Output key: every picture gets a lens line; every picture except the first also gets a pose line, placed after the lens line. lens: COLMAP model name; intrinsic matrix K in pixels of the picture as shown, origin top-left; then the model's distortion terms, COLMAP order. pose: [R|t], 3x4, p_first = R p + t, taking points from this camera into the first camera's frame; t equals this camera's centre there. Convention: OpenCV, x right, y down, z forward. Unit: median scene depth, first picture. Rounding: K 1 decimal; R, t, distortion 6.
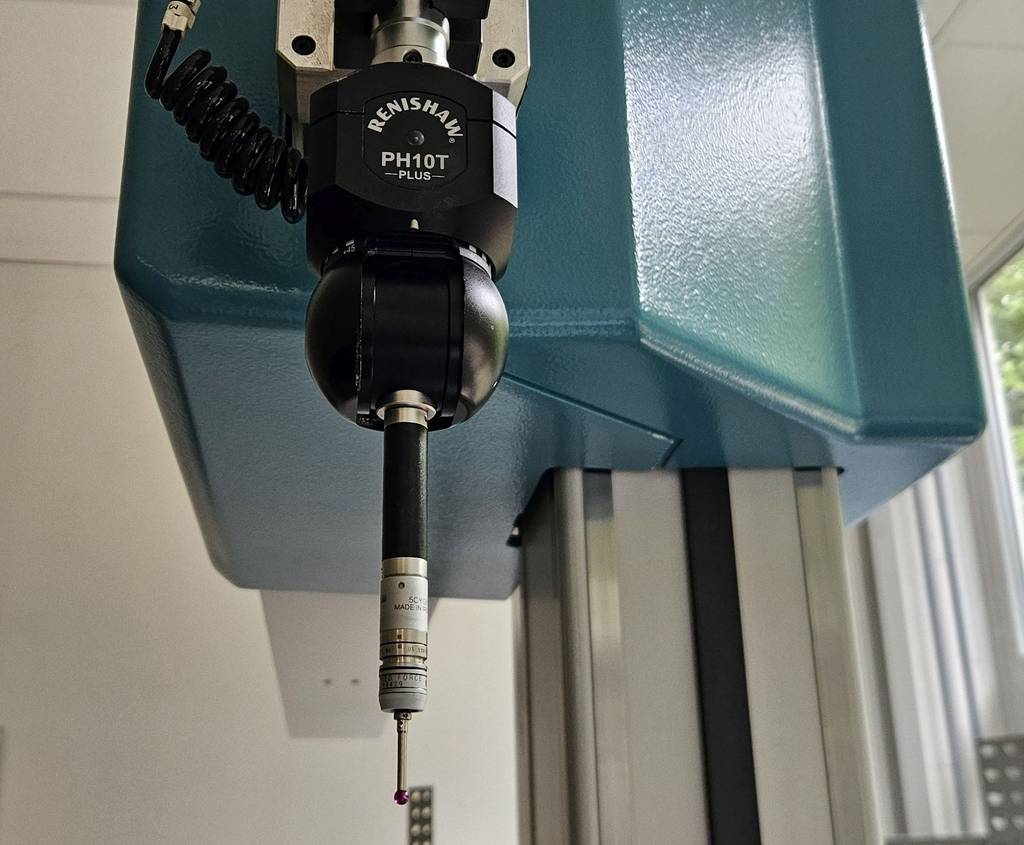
lens RADIAL K [[1264.1, 0, 511.4], [0, 1264.1, 423.6], [0, 0, 1]] dist [0.044647, 0.000000]
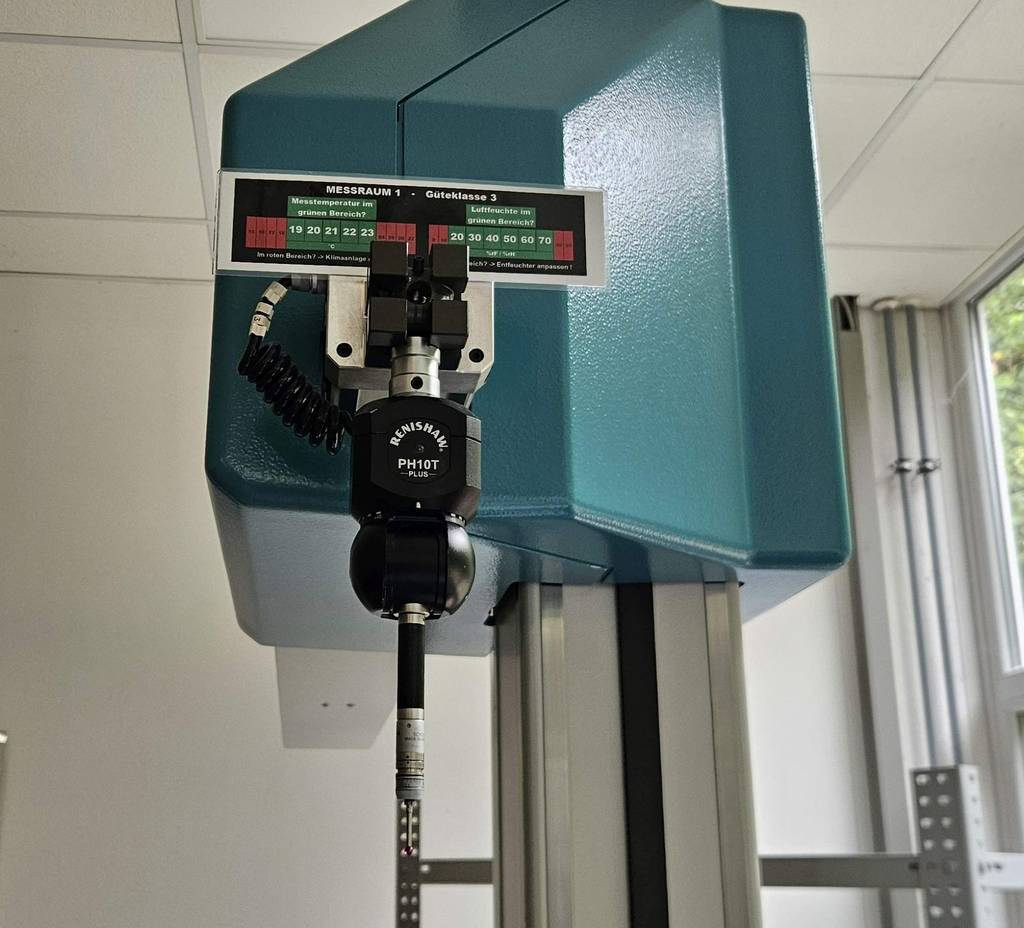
lens RADIAL K [[1374.2, 0, 511.1], [0, 1374.2, 462.8], [0, 0, 1]] dist [0.084733, 0.000000]
pose [[0.999945, 0.010020, 0.003028, 0.037990], [-0.010153, 0.998817, 0.047560, -0.289640], [-0.002548, -0.047588, 0.998864, -0.770147]]
